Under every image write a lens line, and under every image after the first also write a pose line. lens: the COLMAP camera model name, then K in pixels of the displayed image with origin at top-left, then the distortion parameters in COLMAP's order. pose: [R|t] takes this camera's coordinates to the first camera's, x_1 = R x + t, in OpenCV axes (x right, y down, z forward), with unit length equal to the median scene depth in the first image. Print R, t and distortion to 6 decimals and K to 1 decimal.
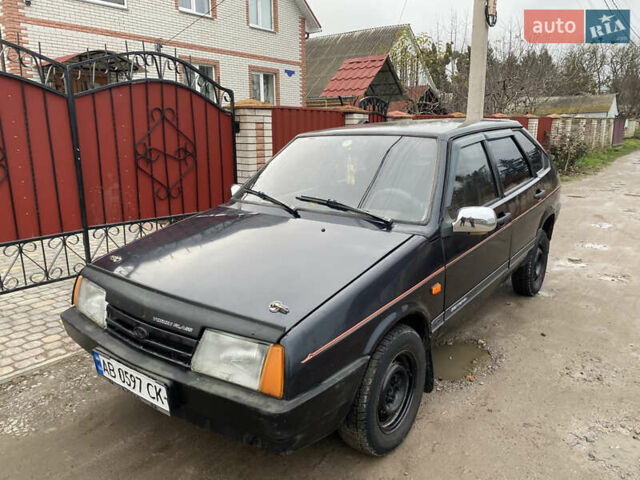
lens RADIAL K [[488.8, 0, 322.5], [0, 488.8, 232.2], [0, 0, 1]] dist [0.012570, -0.014055]
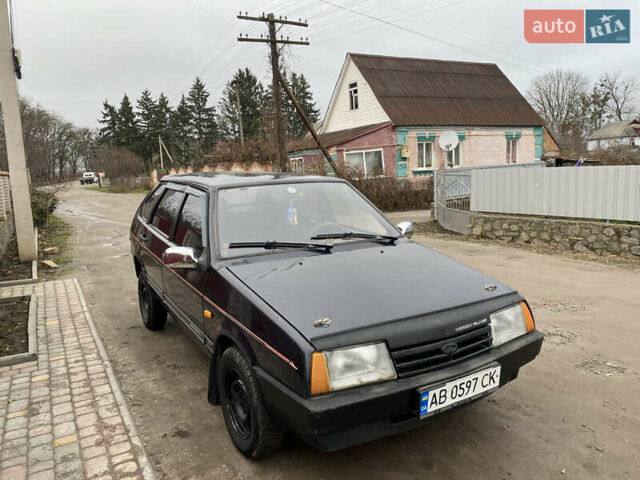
lens RADIAL K [[488.8, 0, 322.5], [0, 488.8, 232.2], [0, 0, 1]] dist [0.012570, -0.014055]
pose [[0.364800, -0.120033, 0.923316, -1.301934], [0.229457, 0.972661, 0.035790, -0.144657], [-0.902369, 0.198805, 0.382369, 0.675105]]
